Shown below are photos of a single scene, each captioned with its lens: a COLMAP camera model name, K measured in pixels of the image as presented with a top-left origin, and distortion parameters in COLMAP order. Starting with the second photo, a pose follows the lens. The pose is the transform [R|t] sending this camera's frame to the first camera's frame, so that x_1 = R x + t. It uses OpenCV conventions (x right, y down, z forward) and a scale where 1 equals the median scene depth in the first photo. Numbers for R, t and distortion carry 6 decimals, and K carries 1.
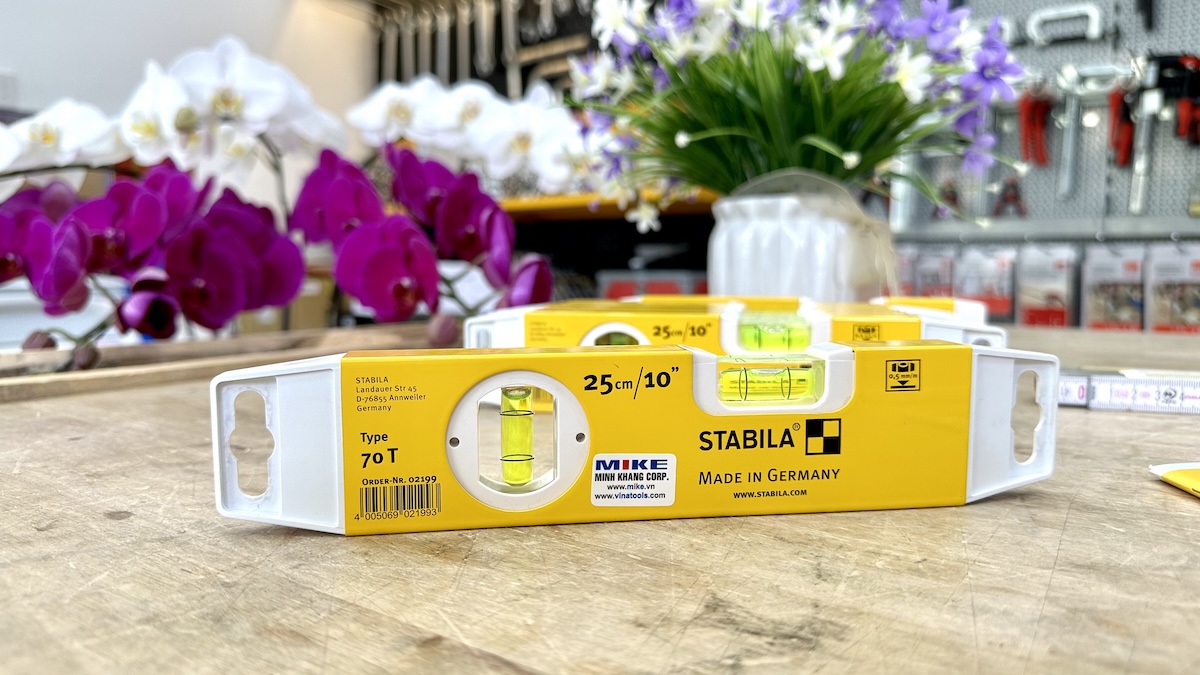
lens RADIAL K [[856.8, 0, 594.1], [0, 856.8, 344.2], [0, 0, 1]] dist [0.032820, -0.062031]
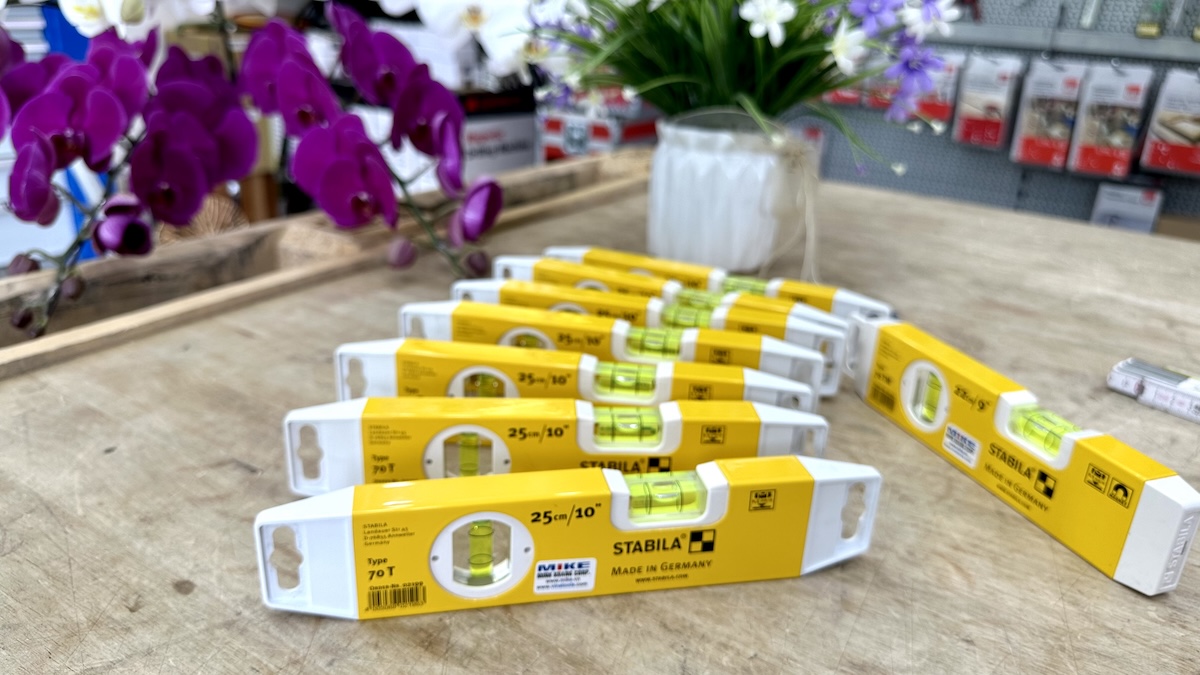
lens RADIAL K [[856.8, 0, 591.7], [0, 856.8, 332.2], [0, 0, 1]] dist [0.032820, -0.062031]
pose [[0.997459, 0.025181, 0.066644, -0.013121], [-0.043048, 0.958396, 0.282177, -0.606112], [-0.056766, -0.284329, 0.957045, -0.223018]]
